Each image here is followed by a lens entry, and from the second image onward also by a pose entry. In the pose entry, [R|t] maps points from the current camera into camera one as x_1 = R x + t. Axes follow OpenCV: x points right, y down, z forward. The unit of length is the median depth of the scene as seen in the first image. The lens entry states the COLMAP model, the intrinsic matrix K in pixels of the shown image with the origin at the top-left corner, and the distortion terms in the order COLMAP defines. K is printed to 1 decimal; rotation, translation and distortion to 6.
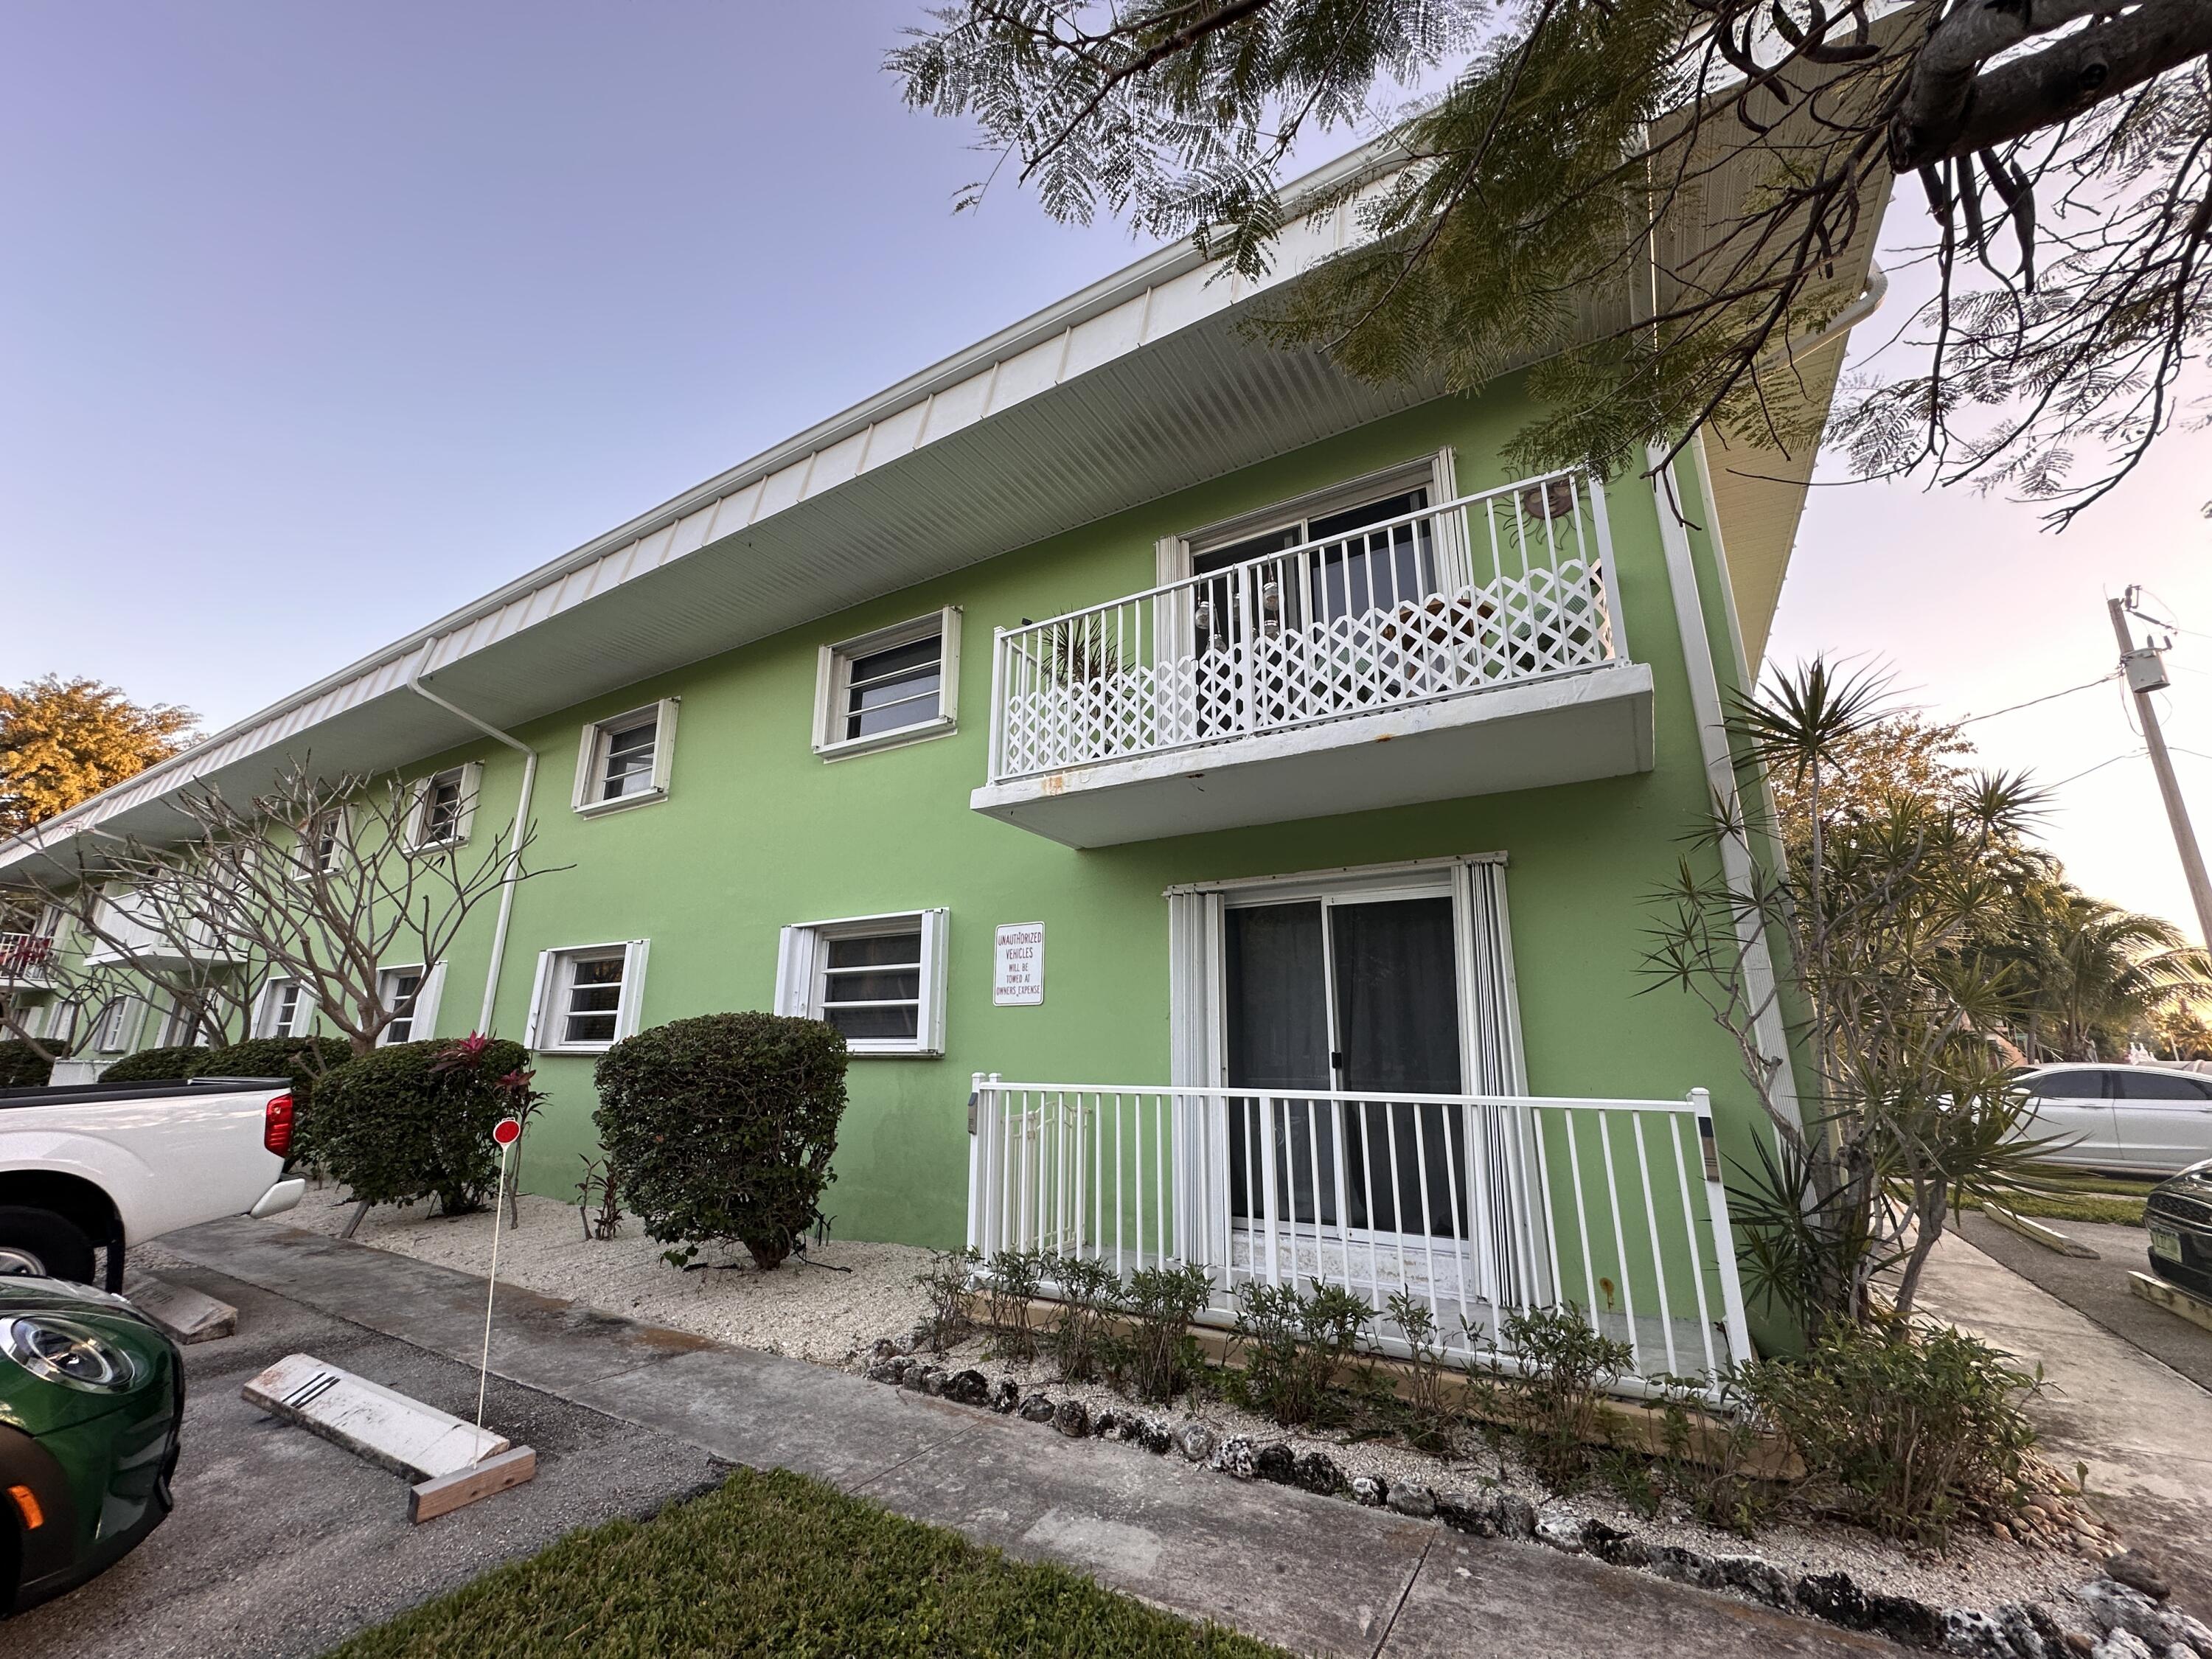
lens RADIAL K [[901.1, 0, 1109.5], [0, 901.1, 800.2], [0, 0, 1]] dist [-0.013605, 0.000019]
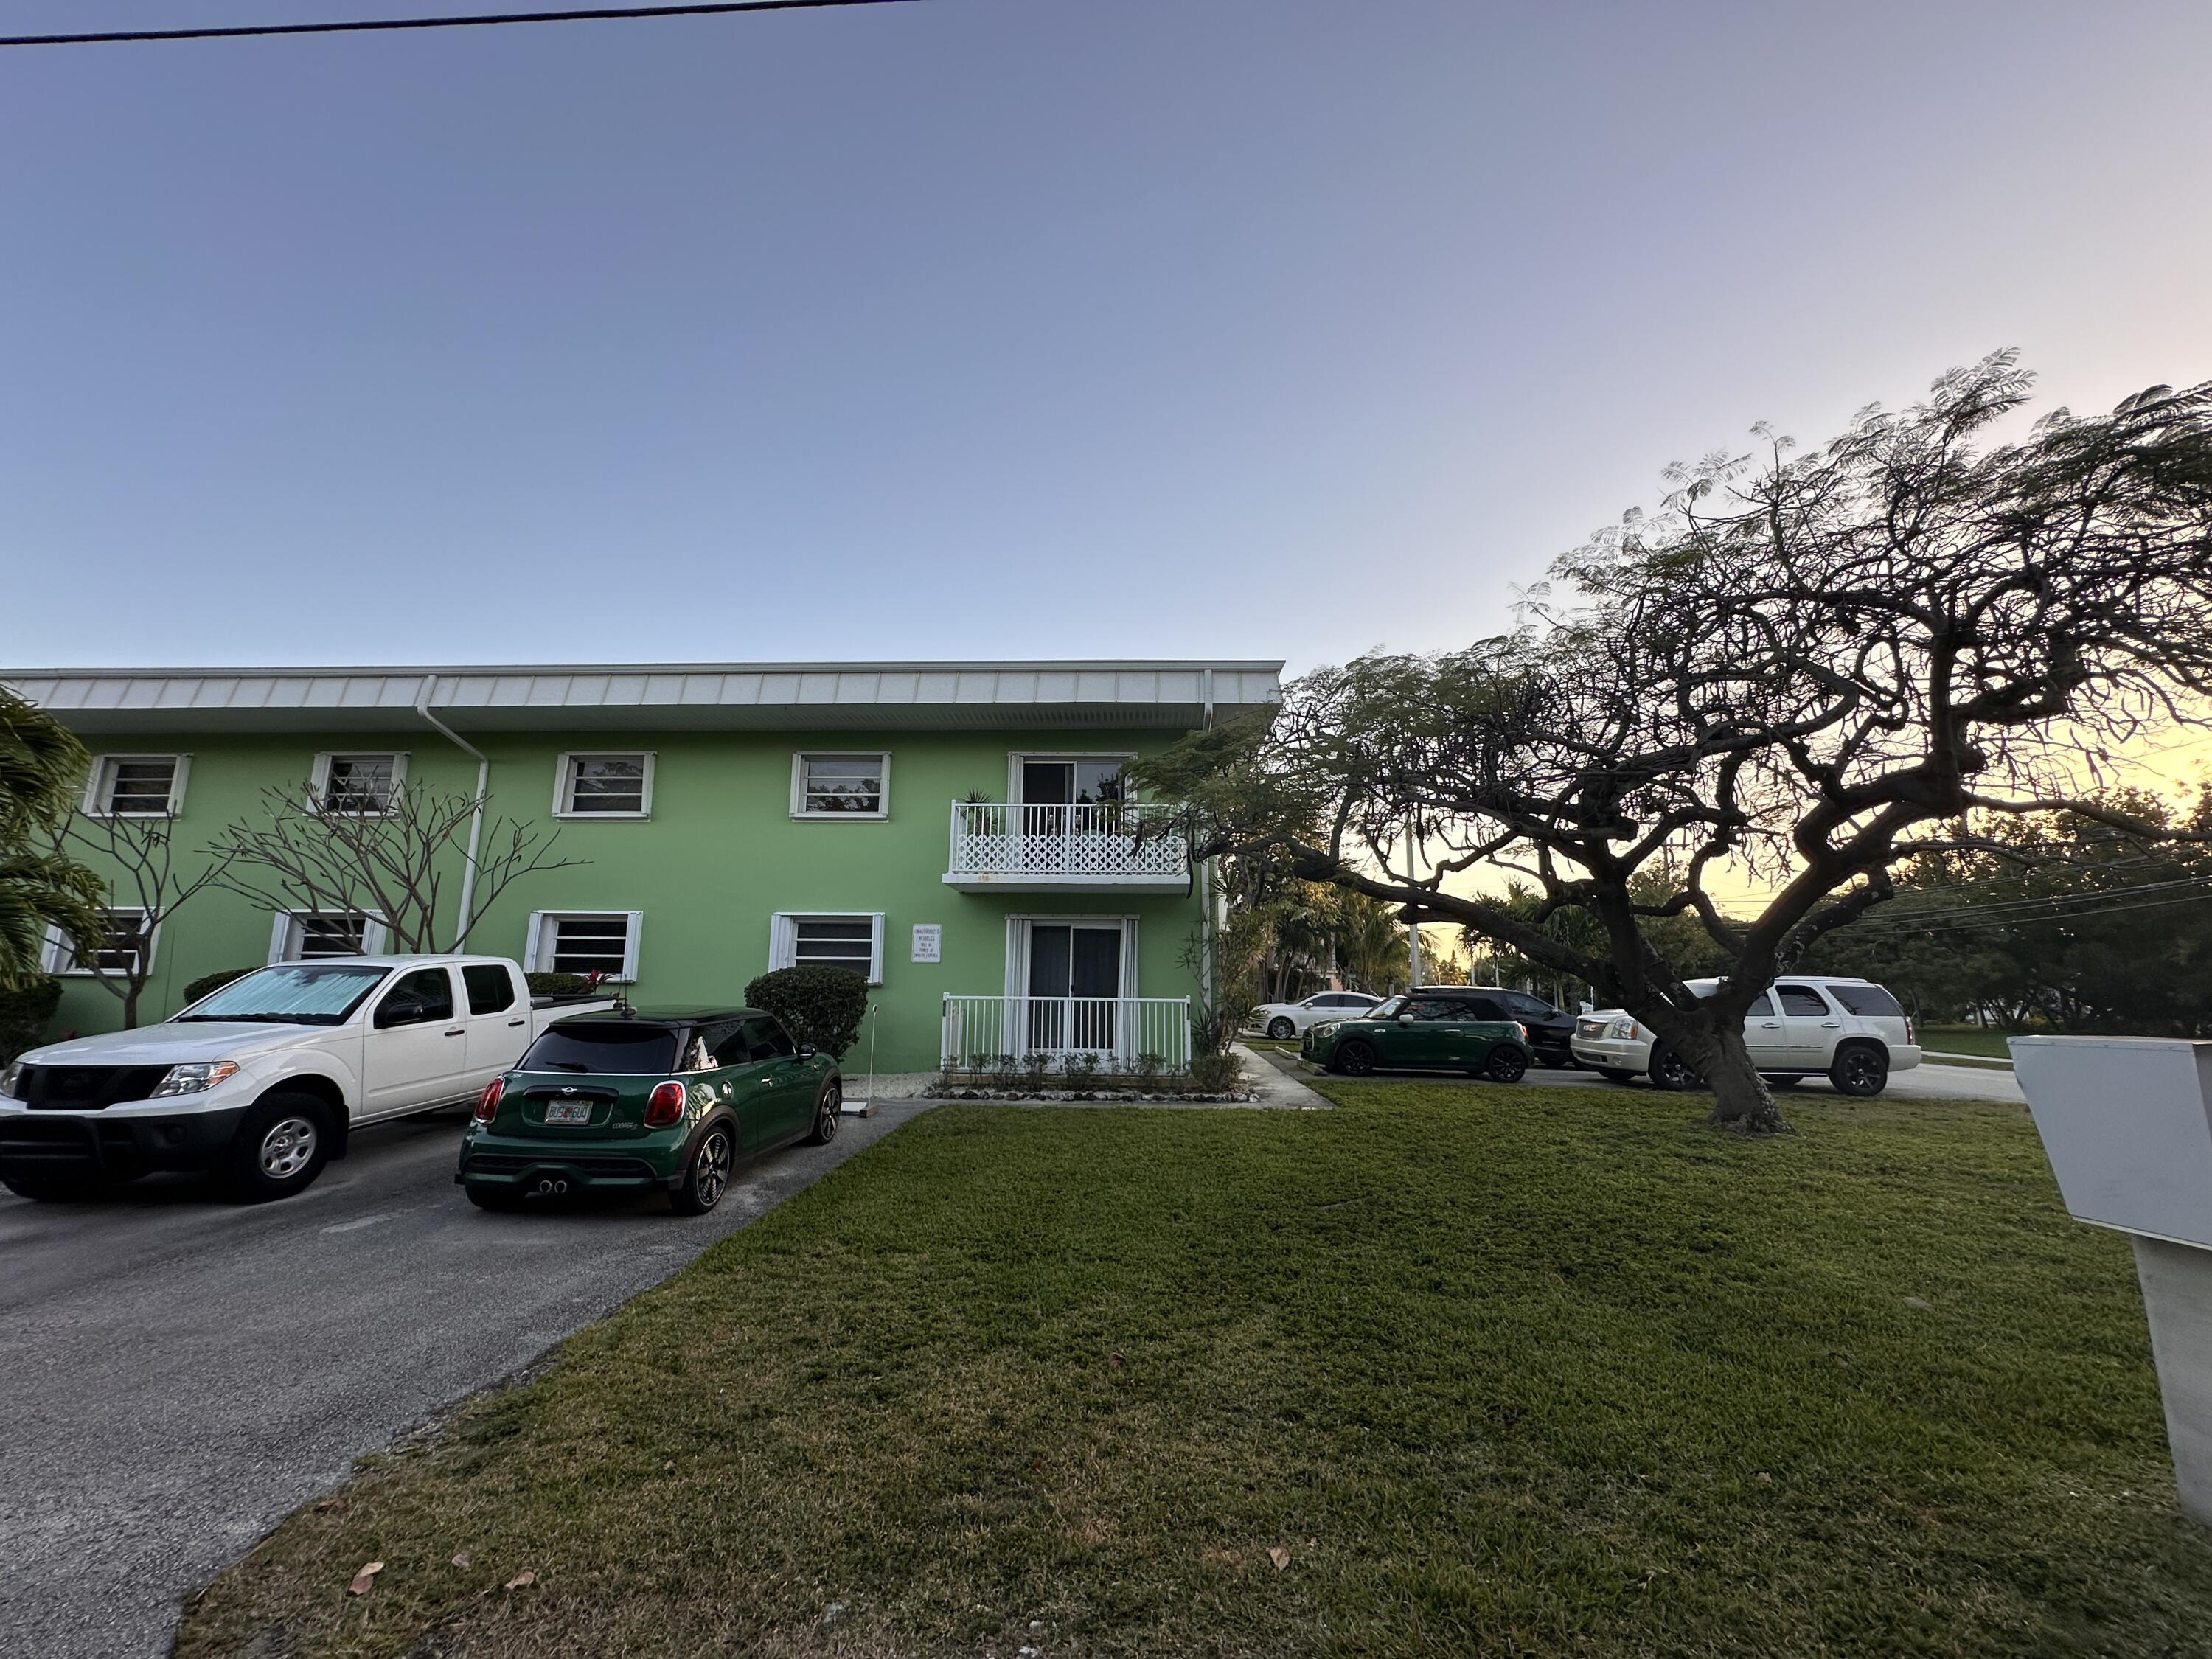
lens RADIAL K [[885.0, 0, 1106.0], [0, 885.0, 829.5], [0, 0, 1]] dist [-0.003570, 0.000712]
pose [[0.876719, 0.088460, 0.472800, -0.946883], [-0.137733, 0.987953, 0.070556, -0.374293], [-0.460862, -0.126977, 0.878341, -1.304824]]
